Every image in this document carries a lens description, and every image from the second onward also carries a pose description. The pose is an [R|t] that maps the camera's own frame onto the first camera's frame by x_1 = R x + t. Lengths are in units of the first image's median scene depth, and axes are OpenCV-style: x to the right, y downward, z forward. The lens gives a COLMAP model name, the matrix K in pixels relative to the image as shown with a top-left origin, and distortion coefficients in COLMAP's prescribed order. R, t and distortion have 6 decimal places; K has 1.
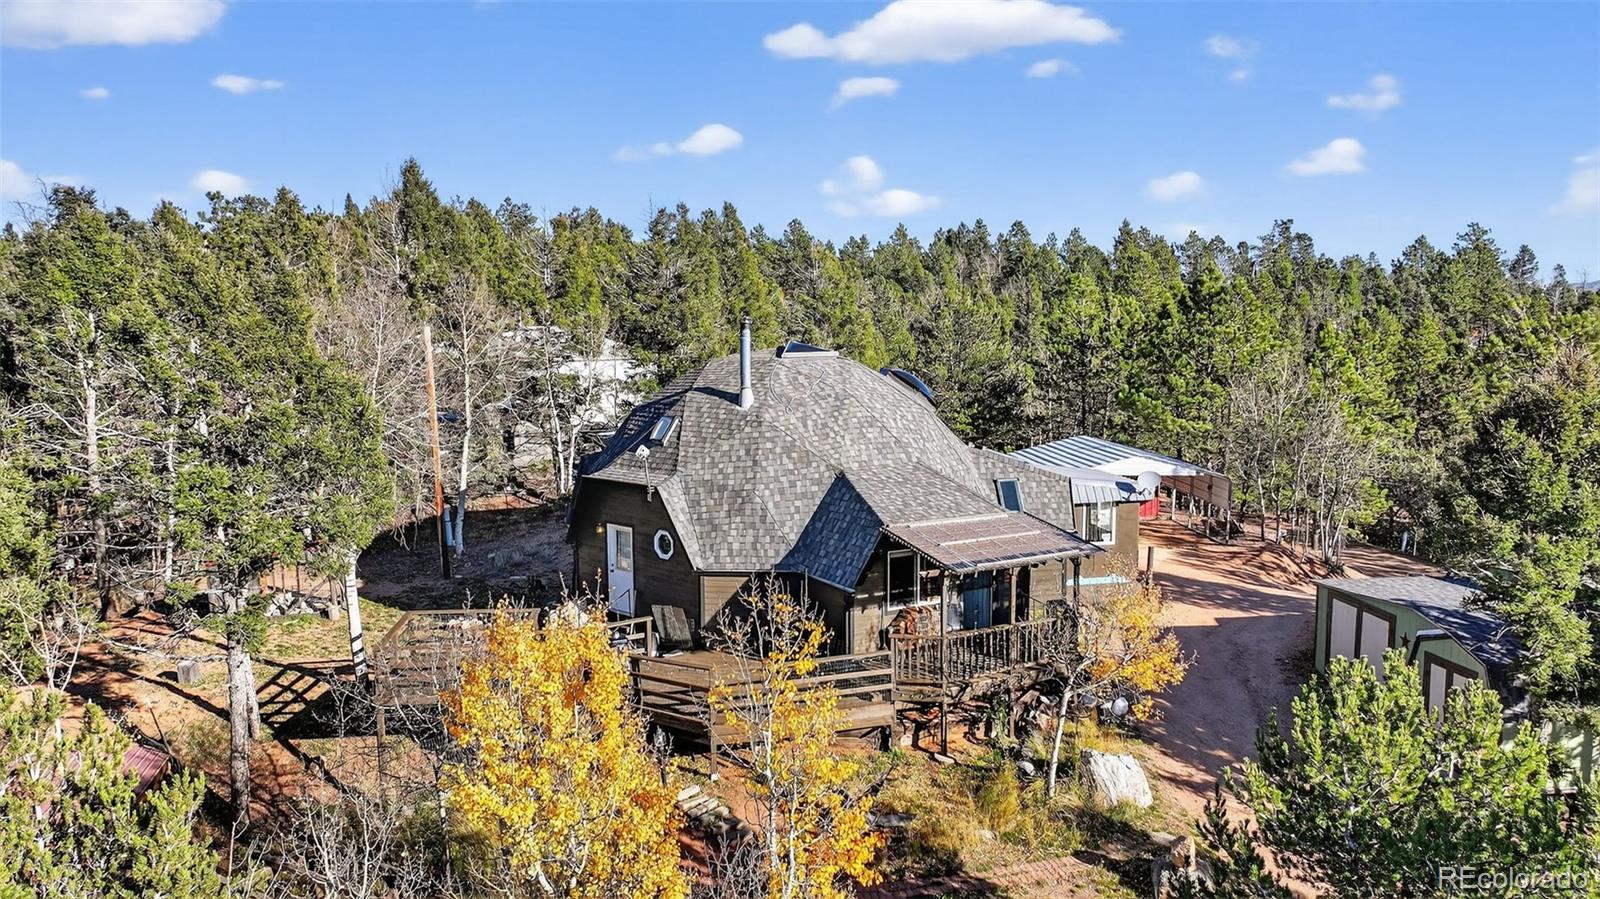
lens RADIAL K [[1129.0, 0, 804.4], [0, 1129.0, 448.2], [0, 0, 1]] dist [-0.000228, 0.013566]
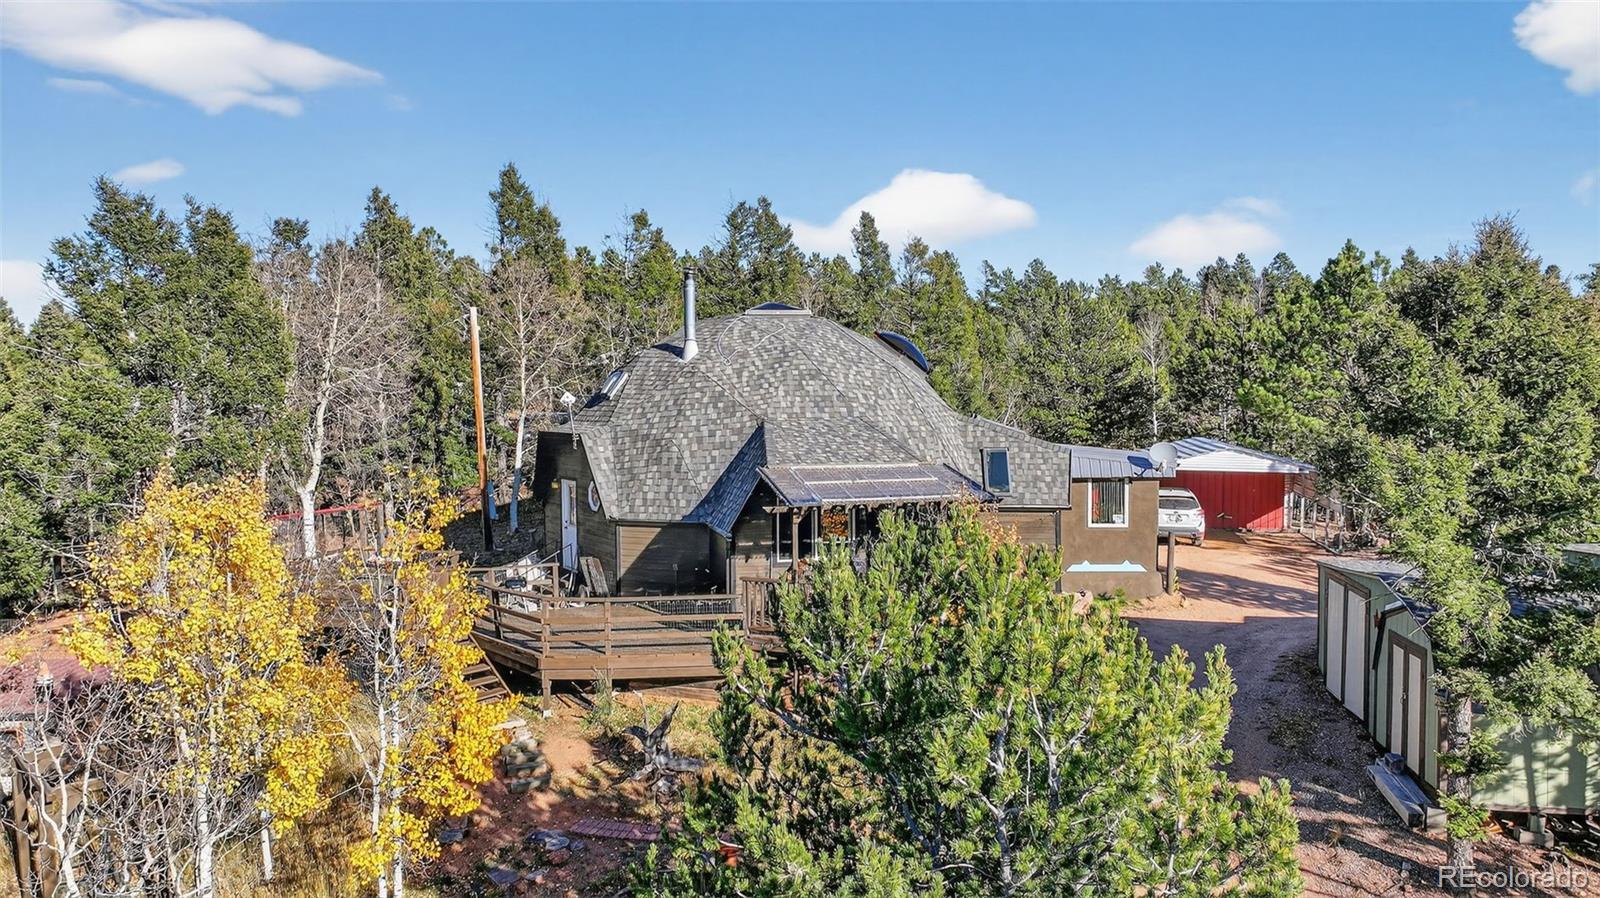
lens RADIAL K [[1129.0, 0, 802.5], [0, 1129.0, 444.8], [0, 0, 1]] dist [-0.000228, 0.013566]
pose [[0.965210, 0.011687, -0.261216, 0.310606], [-0.026615, 0.998203, -0.053687, 0.089969], [0.260119, 0.058772, 0.963786, 0.098367]]
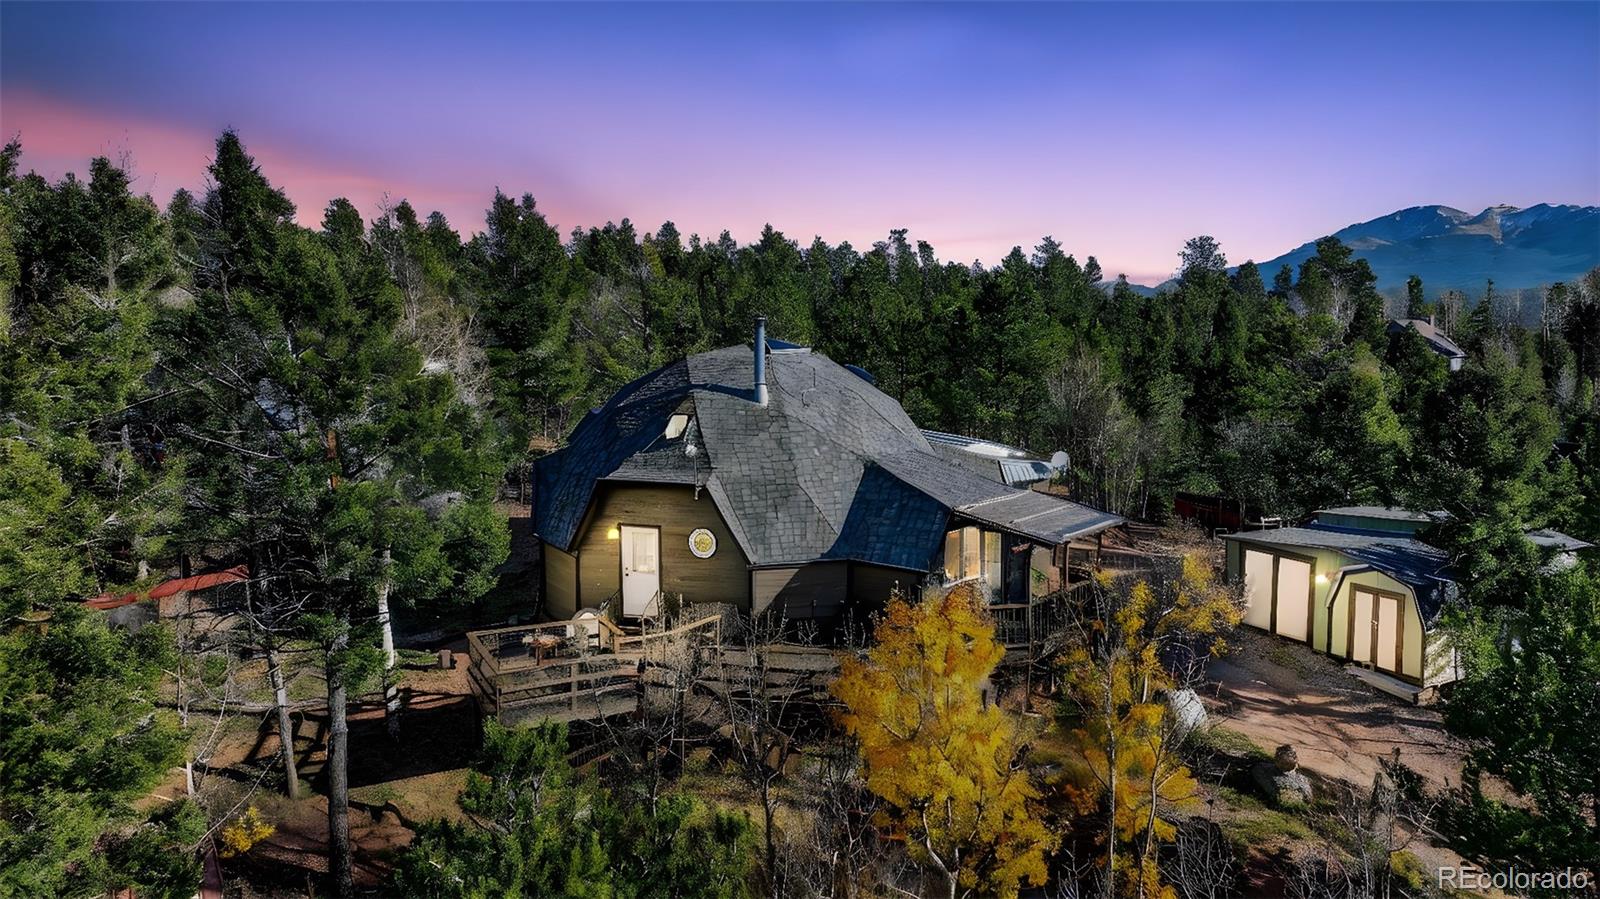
lens RADIAL K [[1129.0, 0, 800.6], [0, 1129.0, 452.4], [0, 0, 1]] dist [-0.000228, 0.013566]
pose [[0.934375, -0.038464, 0.354209, -0.397776], [0.037084, 0.999255, 0.010686, -0.001512], [-0.354356, 0.003151, 0.935105, 0.040542]]
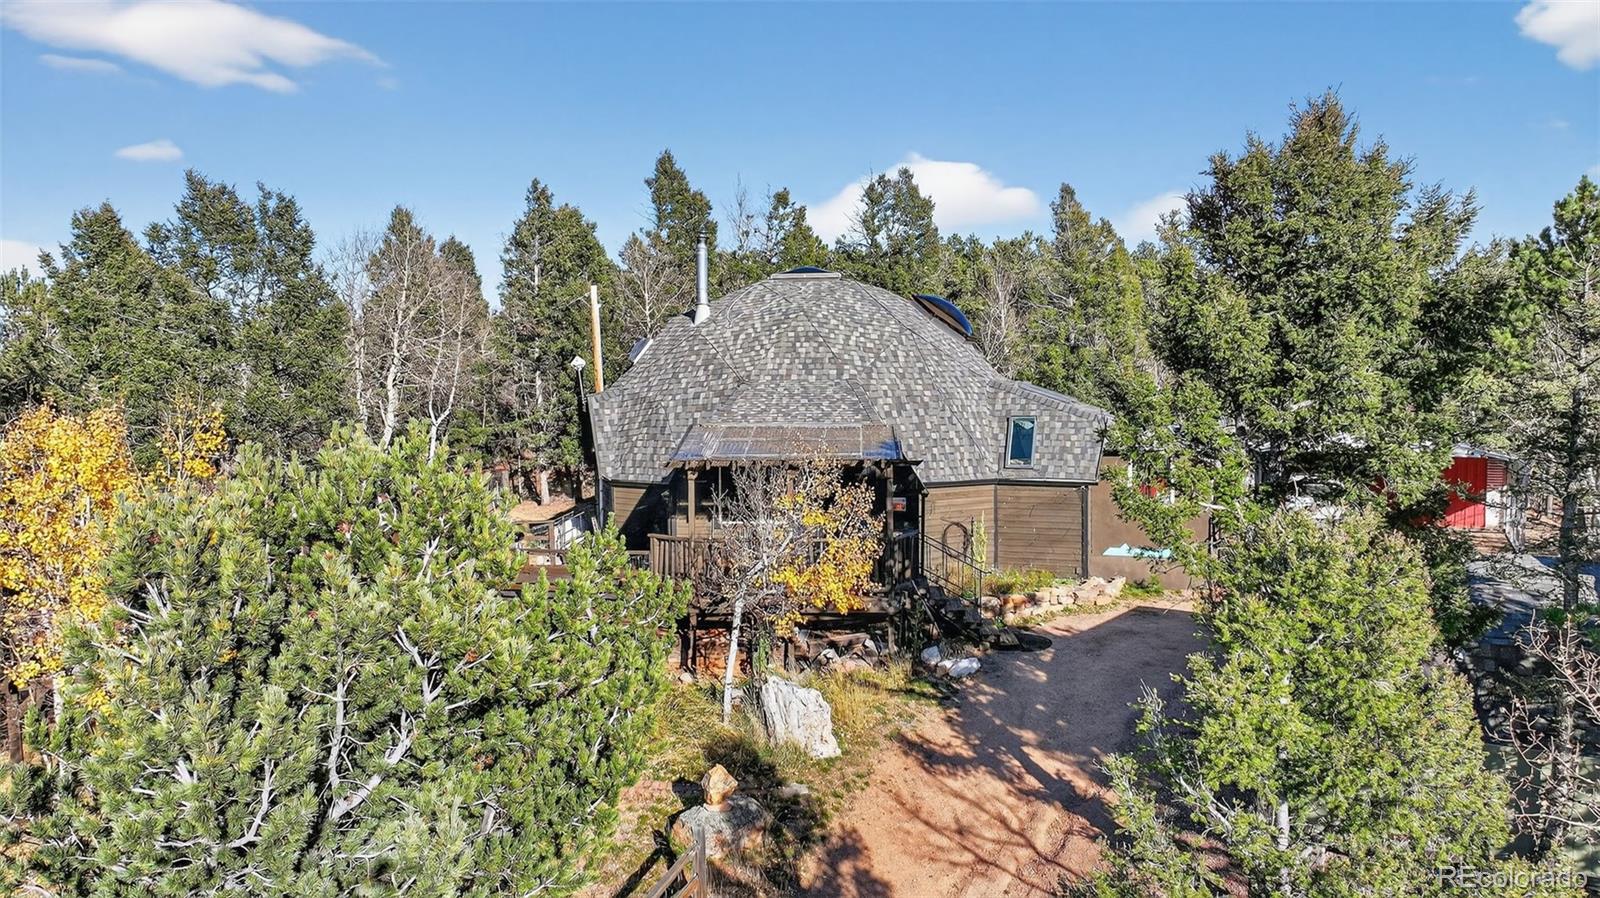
lens RADIAL K [[1129.0, 0, 800.4], [0, 1129.0, 454.6], [0, 0, 1]] dist [-0.000228, 0.013566]
pose [[0.842193, 0.030693, -0.538302, 0.569745], [-0.056968, 0.997856, -0.032233, 0.105983], [0.536158, 0.057813, 0.842135, 0.249275]]
